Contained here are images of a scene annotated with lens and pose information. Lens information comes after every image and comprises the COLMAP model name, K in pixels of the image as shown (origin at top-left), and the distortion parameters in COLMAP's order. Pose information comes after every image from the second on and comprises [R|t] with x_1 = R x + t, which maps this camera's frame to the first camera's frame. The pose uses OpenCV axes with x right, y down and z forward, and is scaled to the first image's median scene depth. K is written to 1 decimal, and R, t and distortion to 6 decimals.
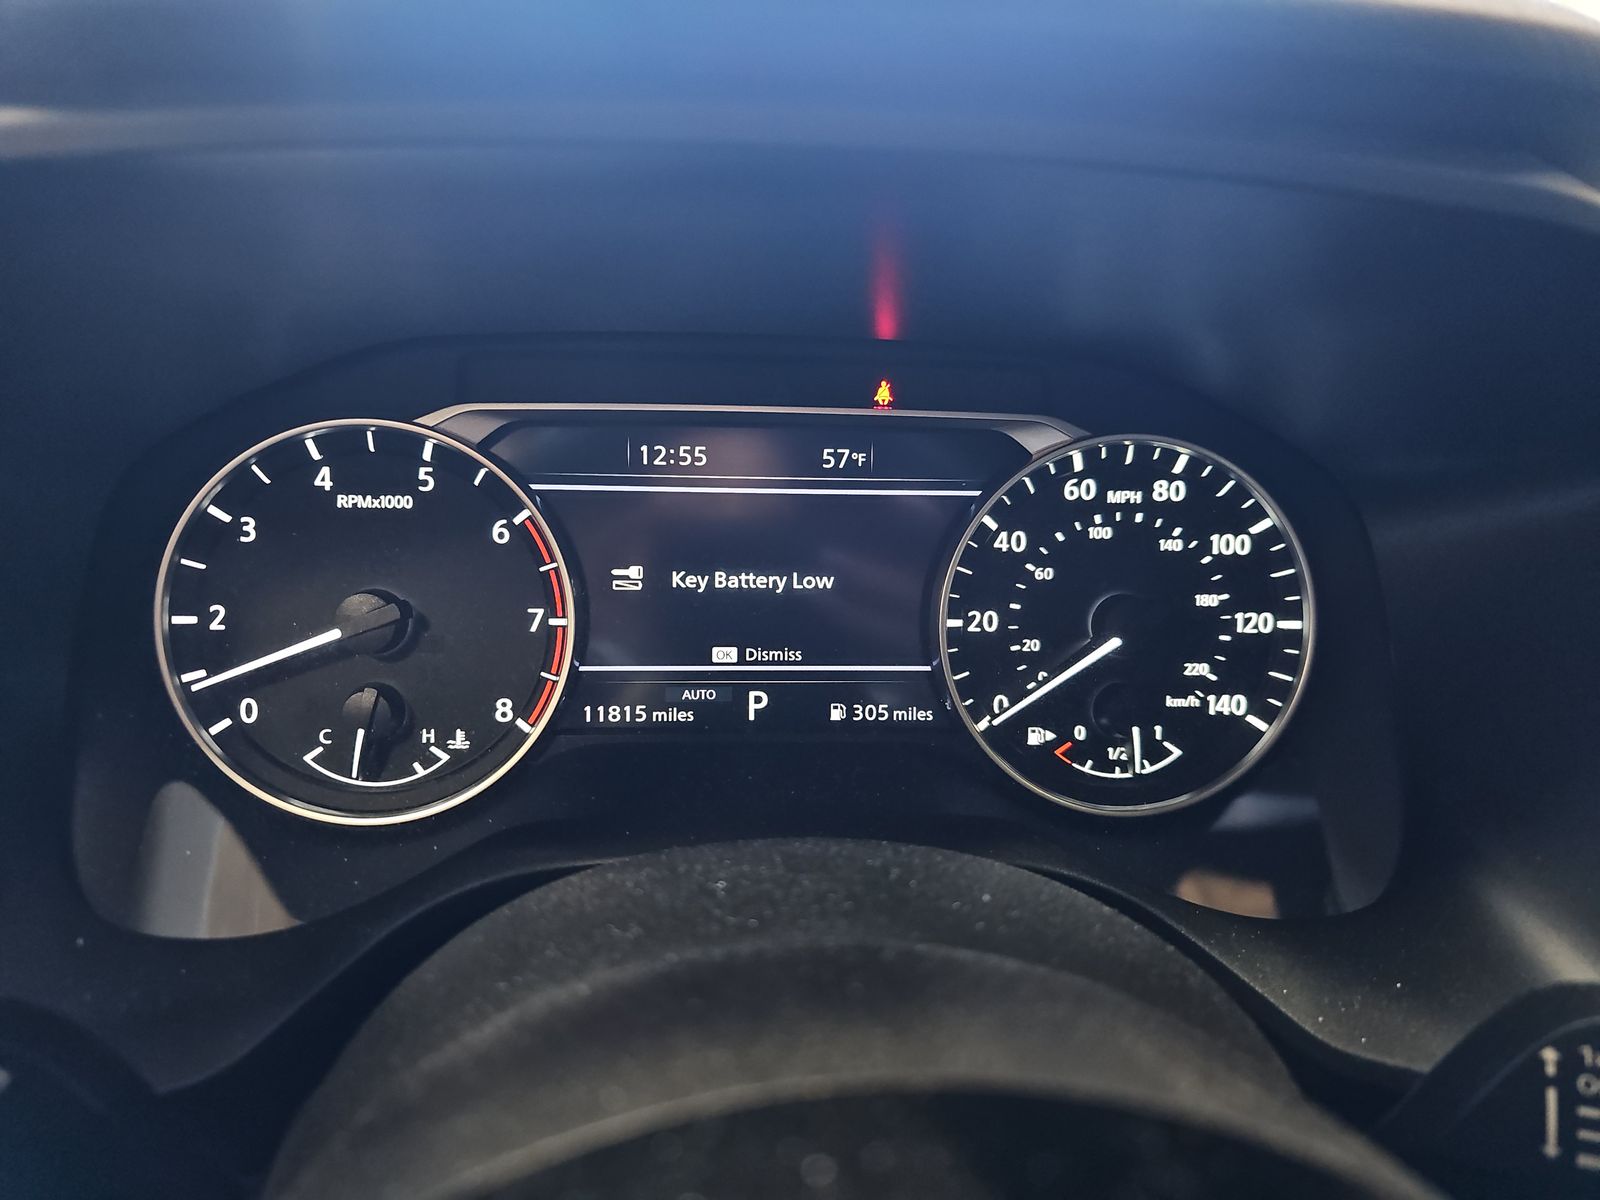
lens RADIAL K [[1224.1, 0, 795.3], [0, 1224.1, 626.1], [0, 0, 1]] dist [0.064342, 0.006711]
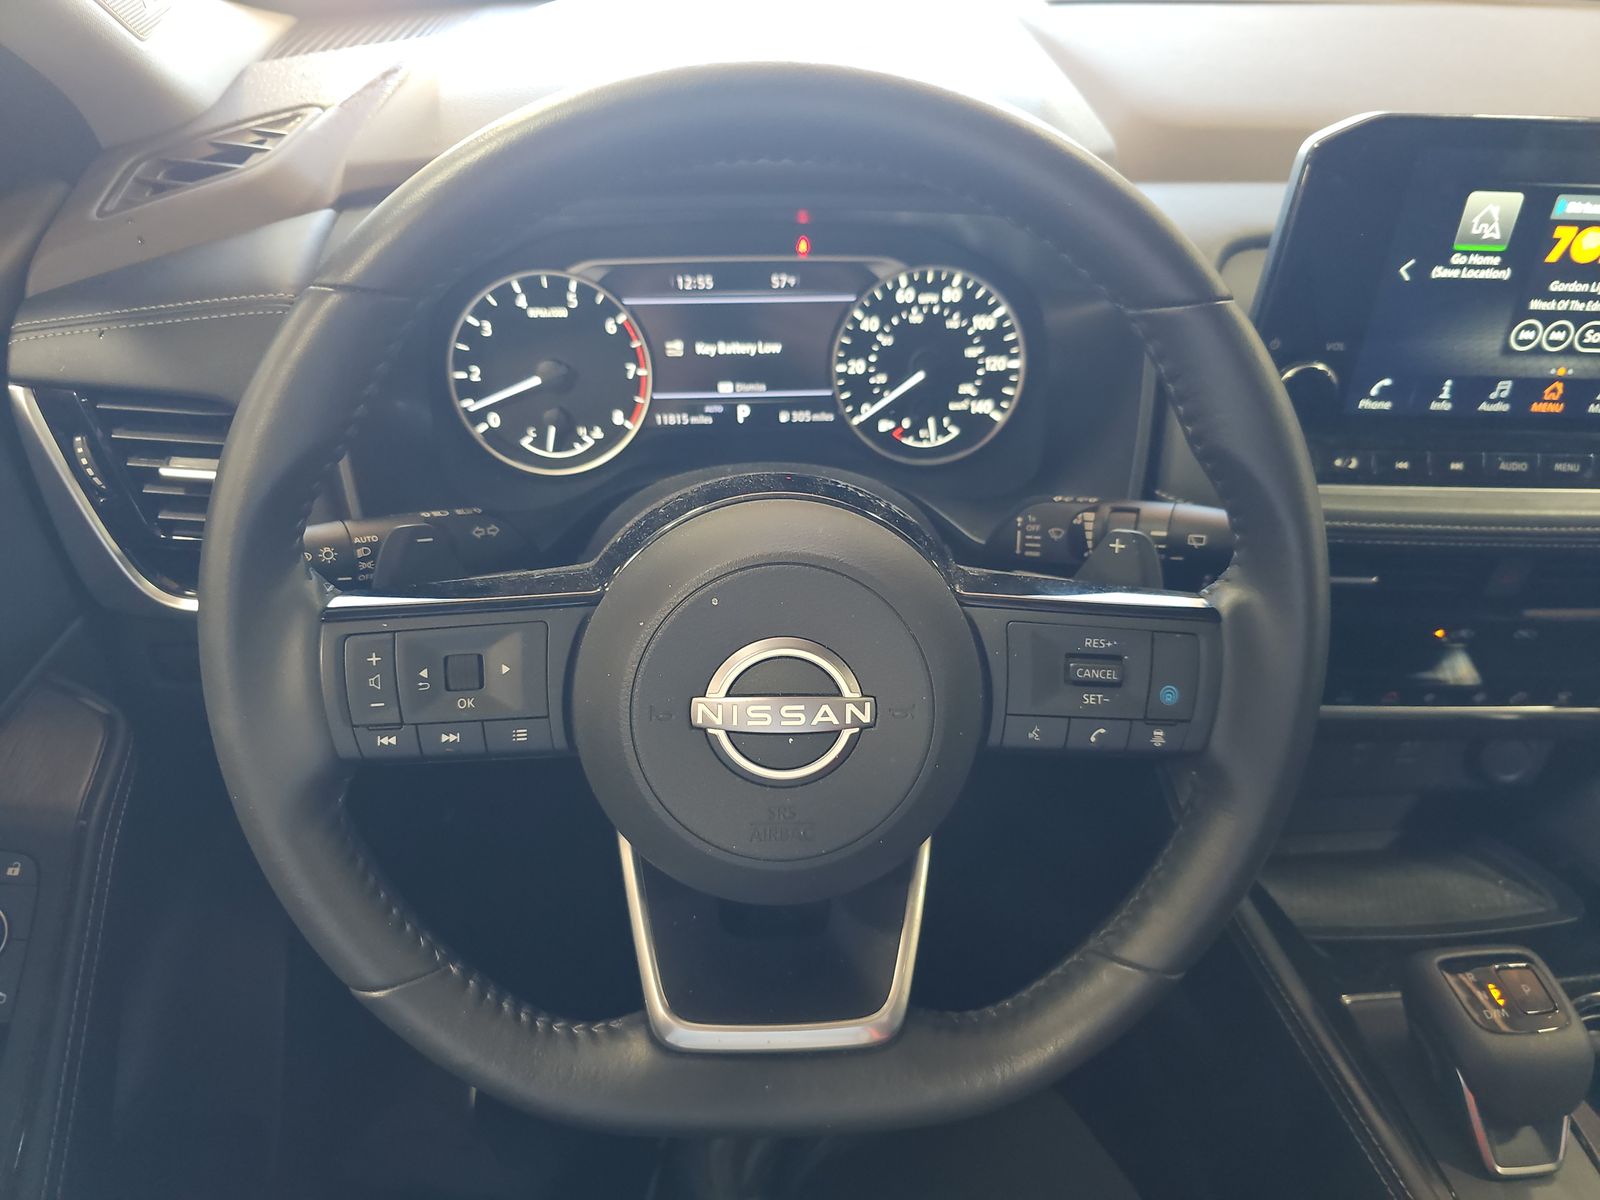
lens RADIAL K [[1224.1, 0, 795.3], [0, 1224.1, 626.1], [0, 0, 1]] dist [0.064342, 0.006711]
pose [[0.999690, -0.024880, -0.000540, 0.045927], [0.024441, 0.977501, 0.209509, -0.012375], [-0.004685, -0.209458, 0.977807, -1.007537]]
